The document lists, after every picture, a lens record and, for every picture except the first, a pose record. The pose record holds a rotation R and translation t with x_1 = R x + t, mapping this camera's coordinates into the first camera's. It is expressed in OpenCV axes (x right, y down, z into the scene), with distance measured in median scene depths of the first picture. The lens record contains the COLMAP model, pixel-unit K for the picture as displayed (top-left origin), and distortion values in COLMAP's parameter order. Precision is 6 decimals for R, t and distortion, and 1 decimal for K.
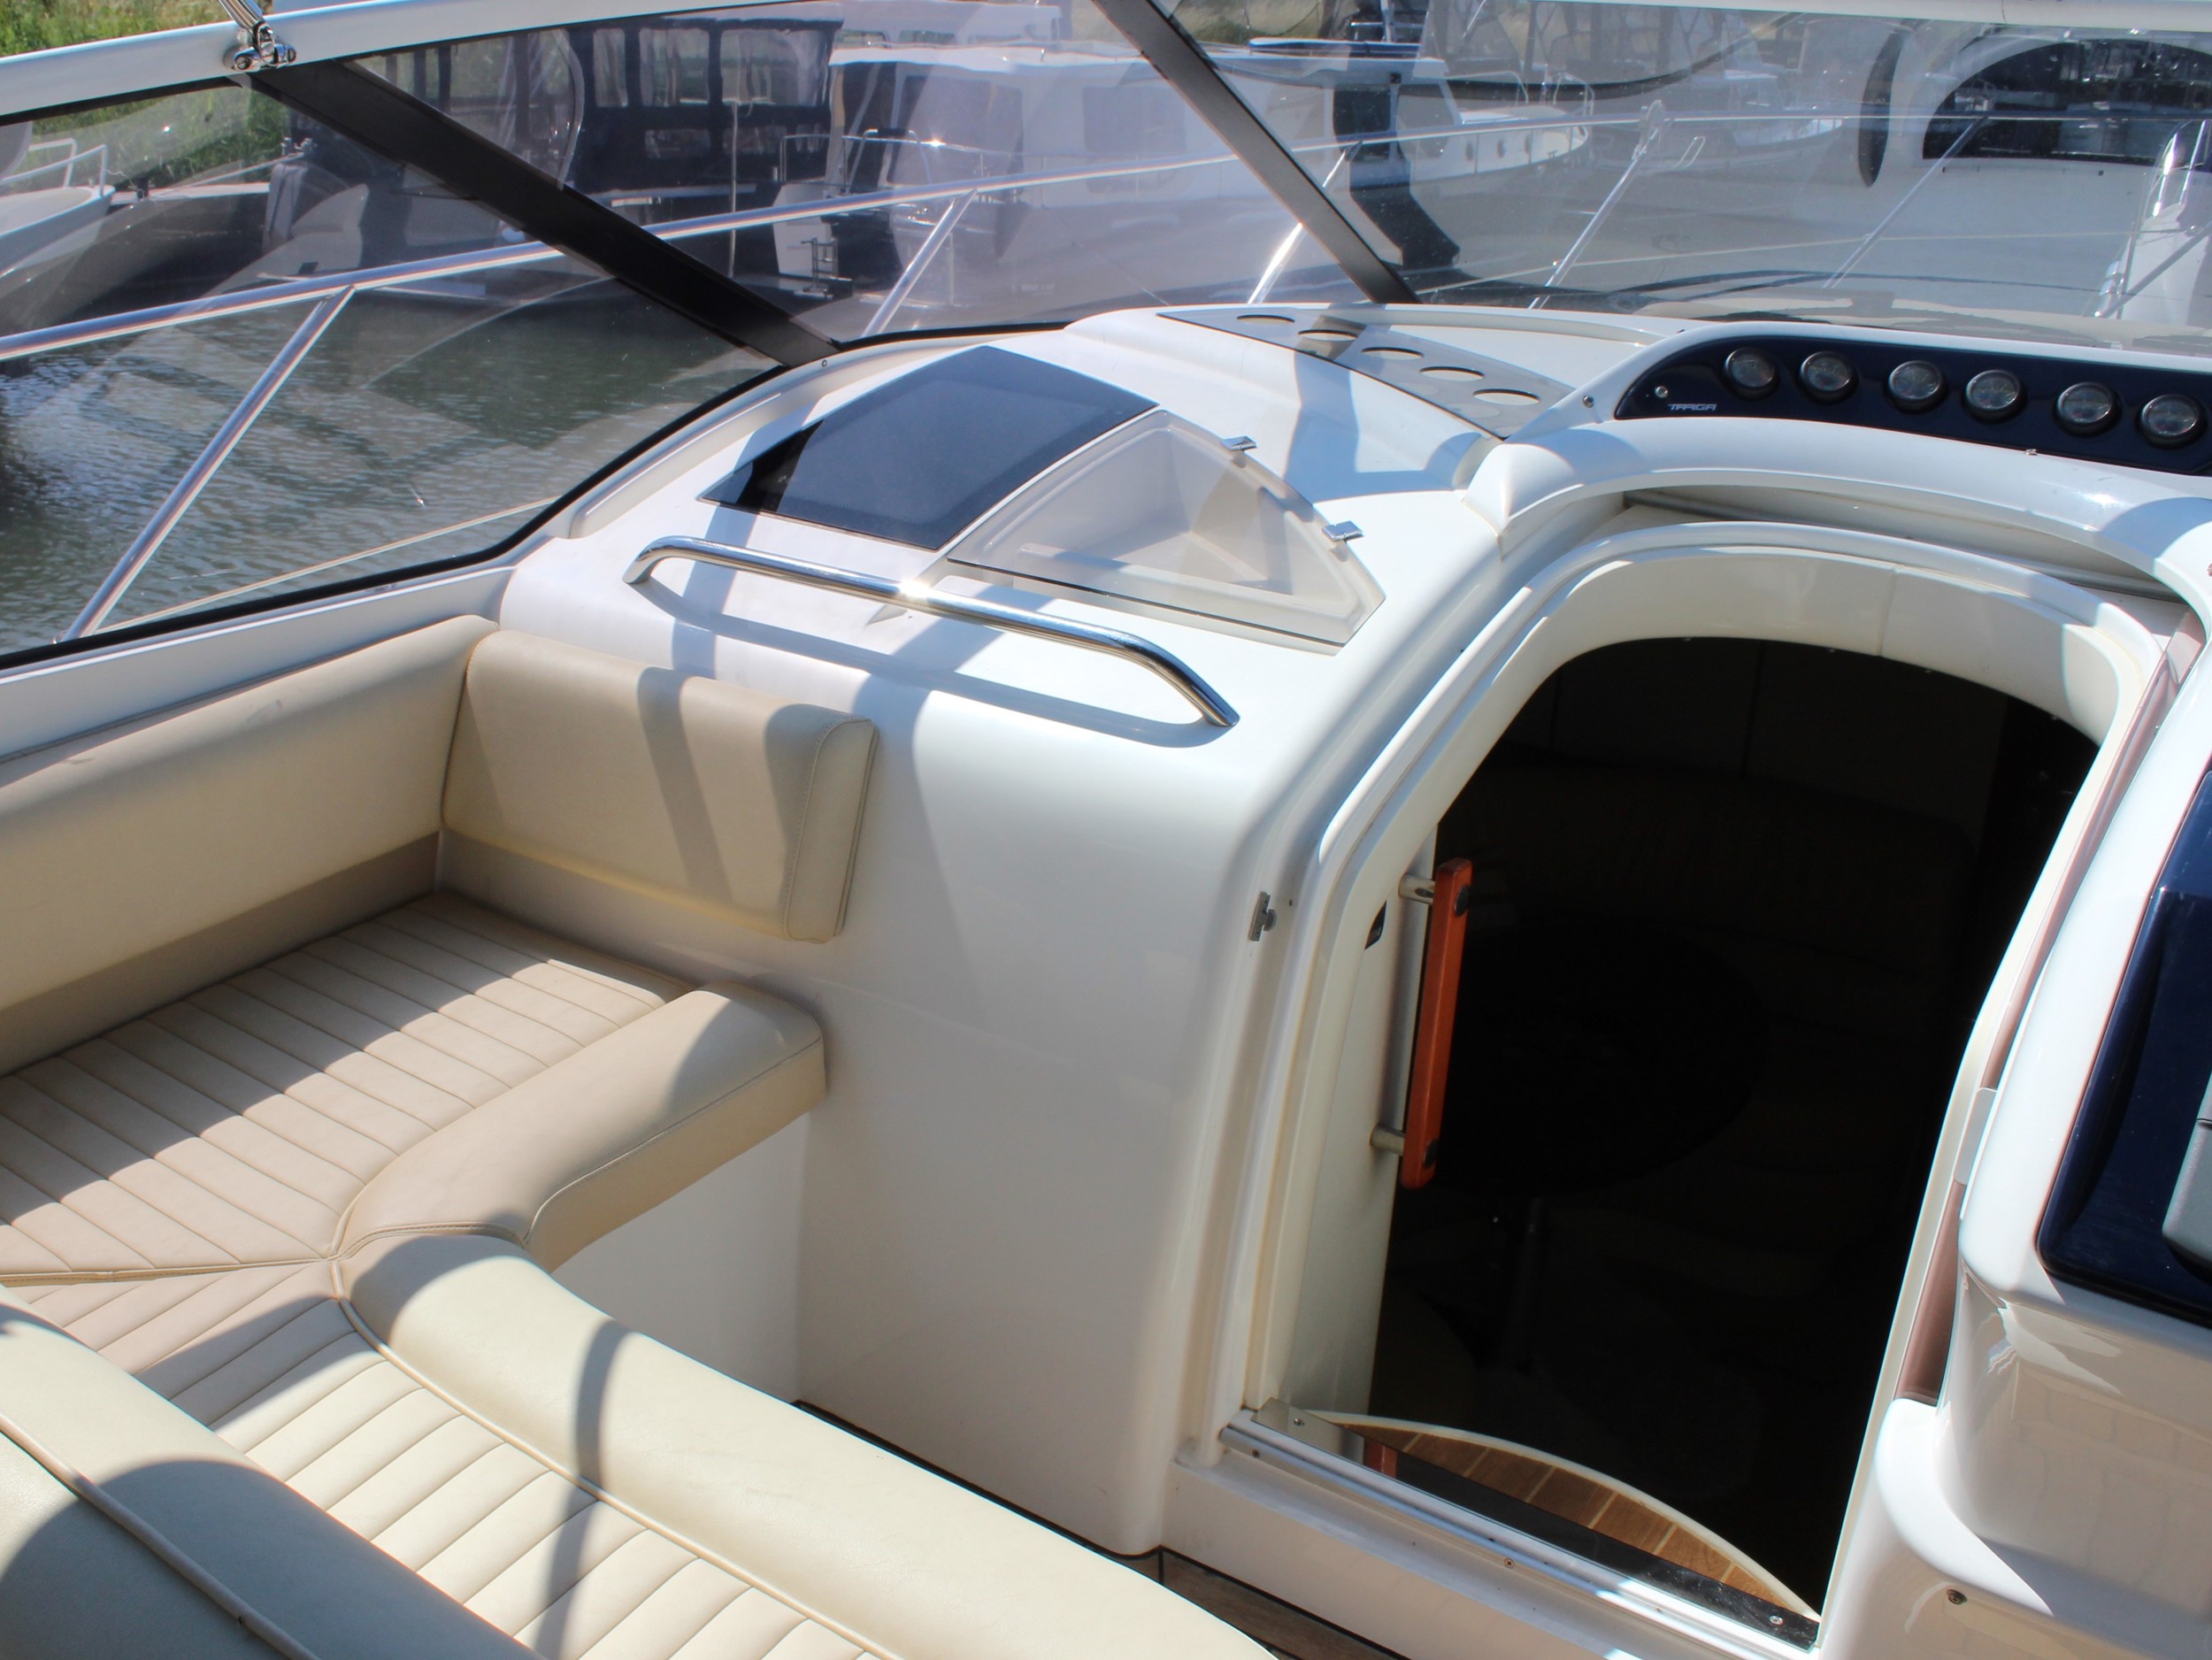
lens RADIAL K [[2092.0, 0, 1106.0], [0, 2092.0, 830.0], [0, 0, 1]] dist [-0.015534, -0.008272]
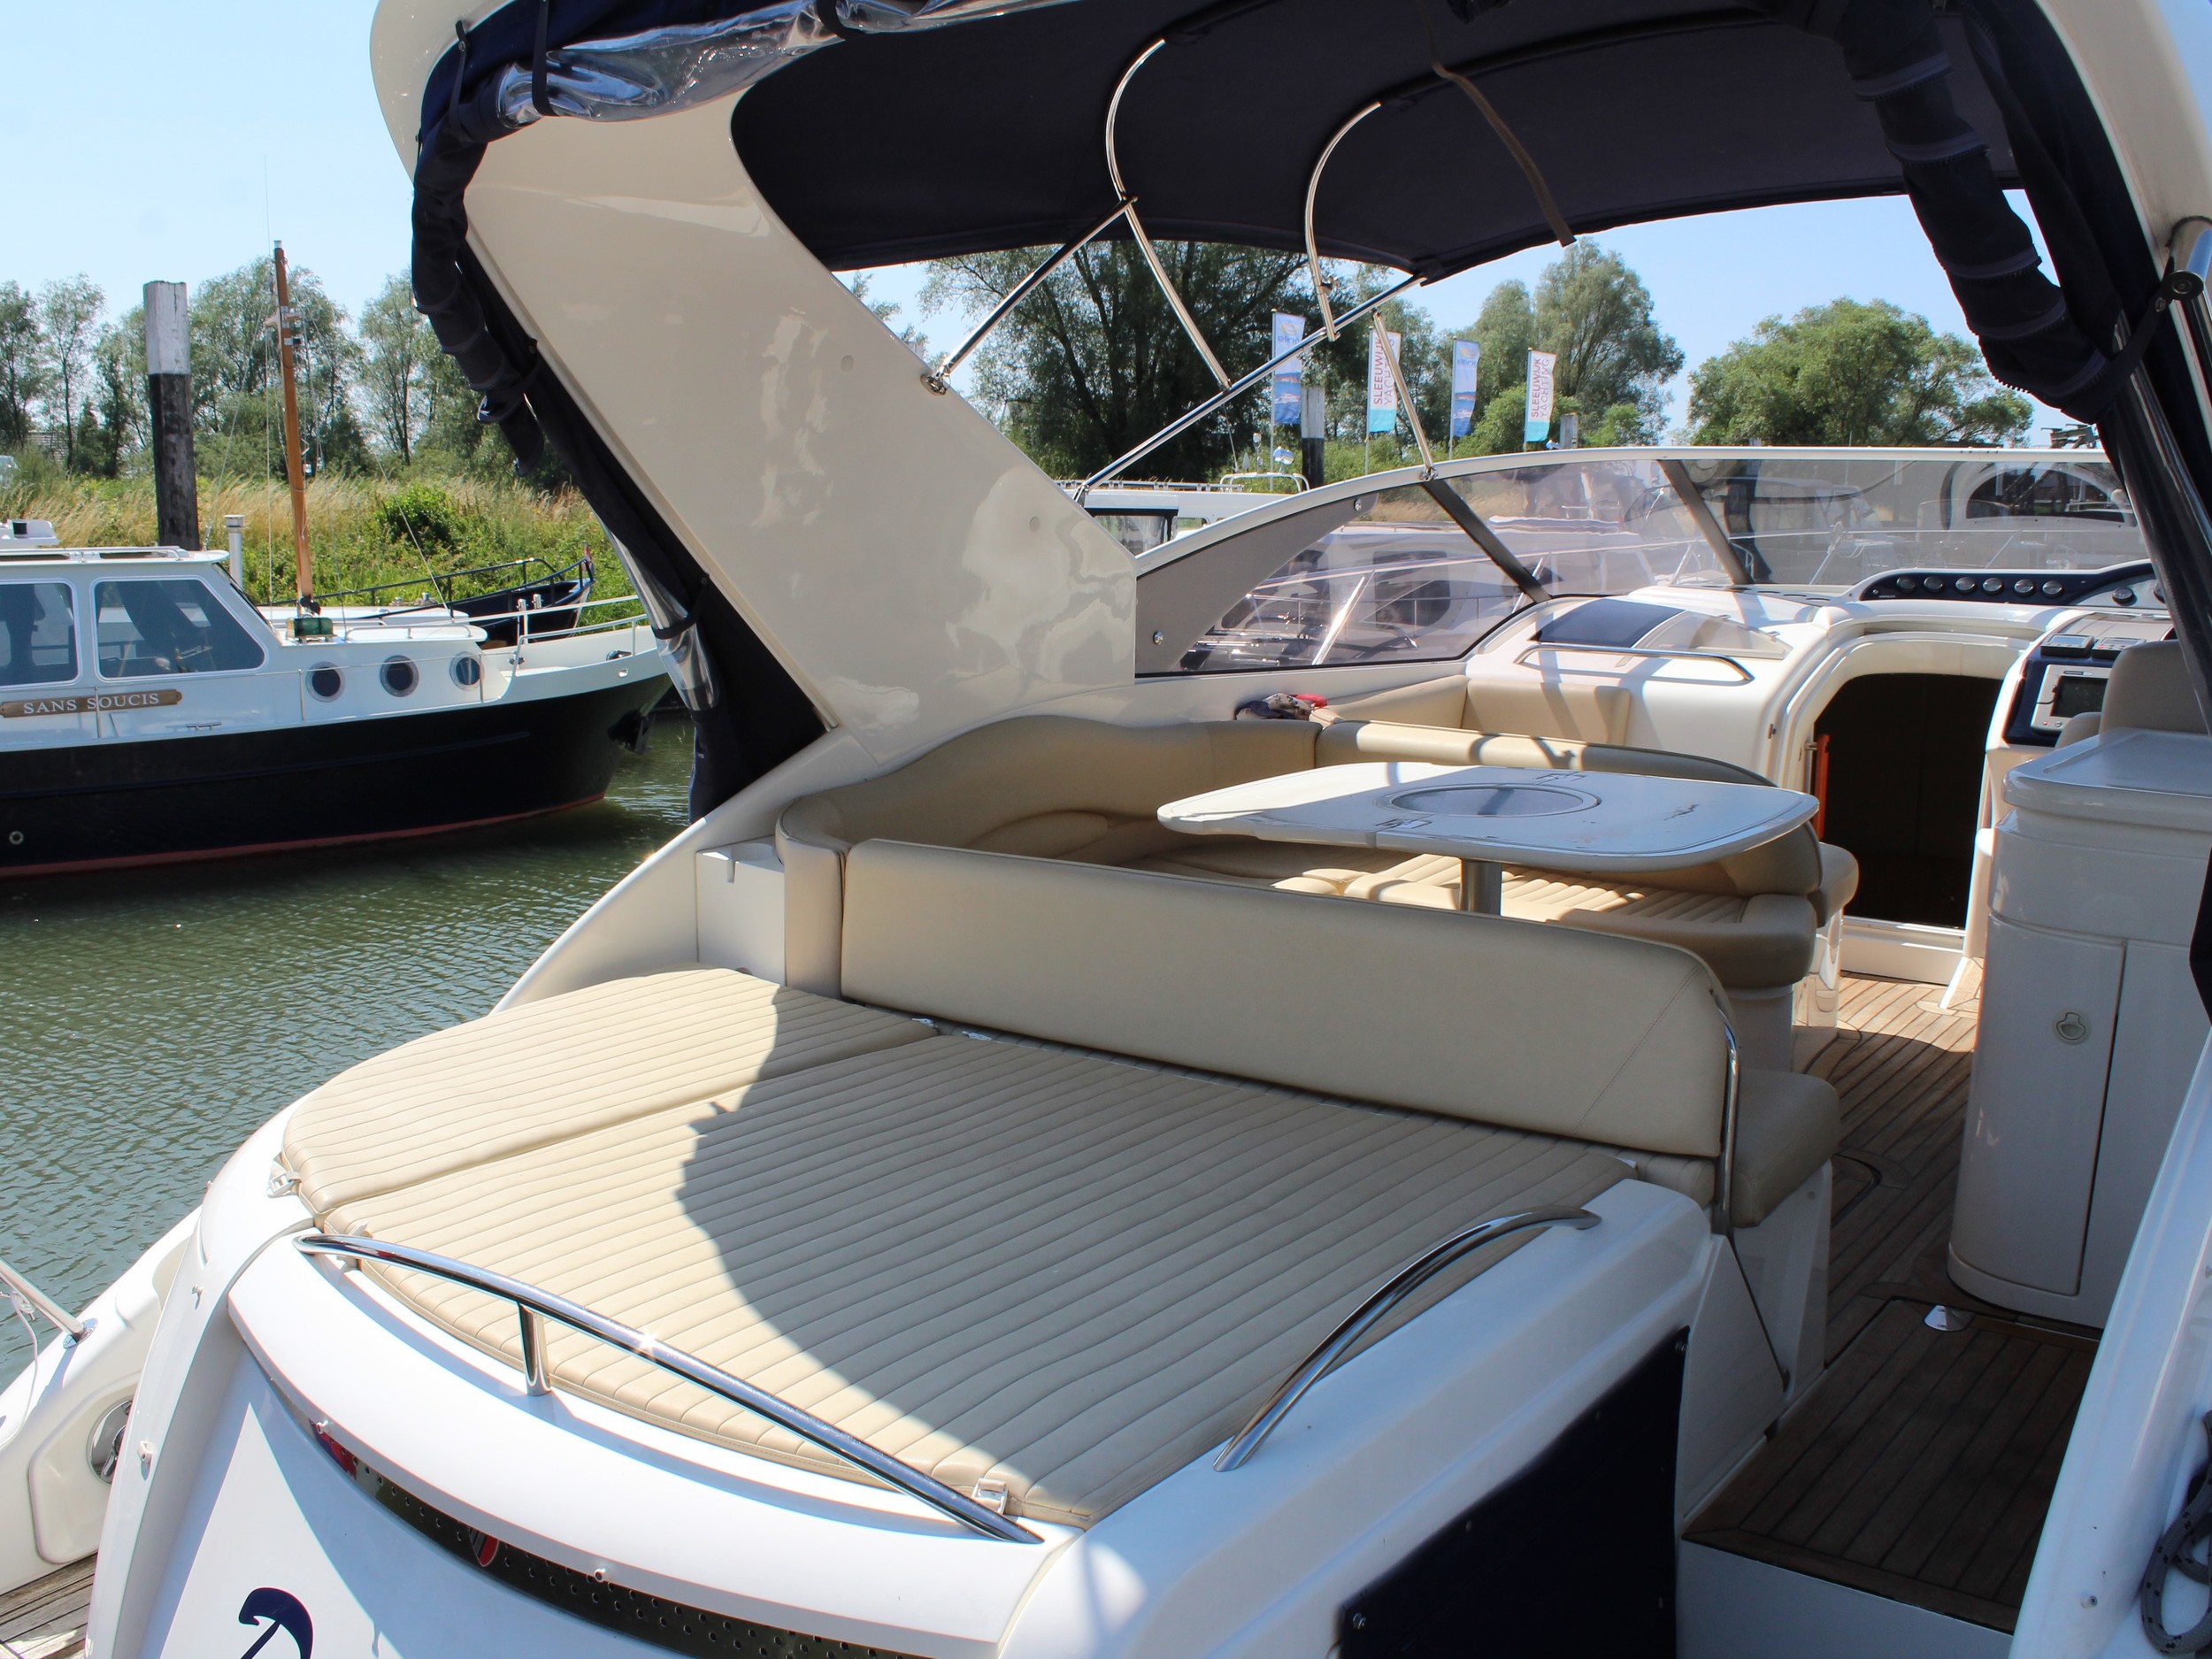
lens RADIAL K [[2092.0, 0, 1106.0], [0, 2092.0, 829.5], [0, 0, 1]] dist [-0.015534, -0.008272]
pose [[0.999065, -0.008754, -0.042348, -0.699595], [-0.000916, 0.974794, -0.223105, 0.778442], [0.043234, 0.222935, 0.973874, -1.848904]]
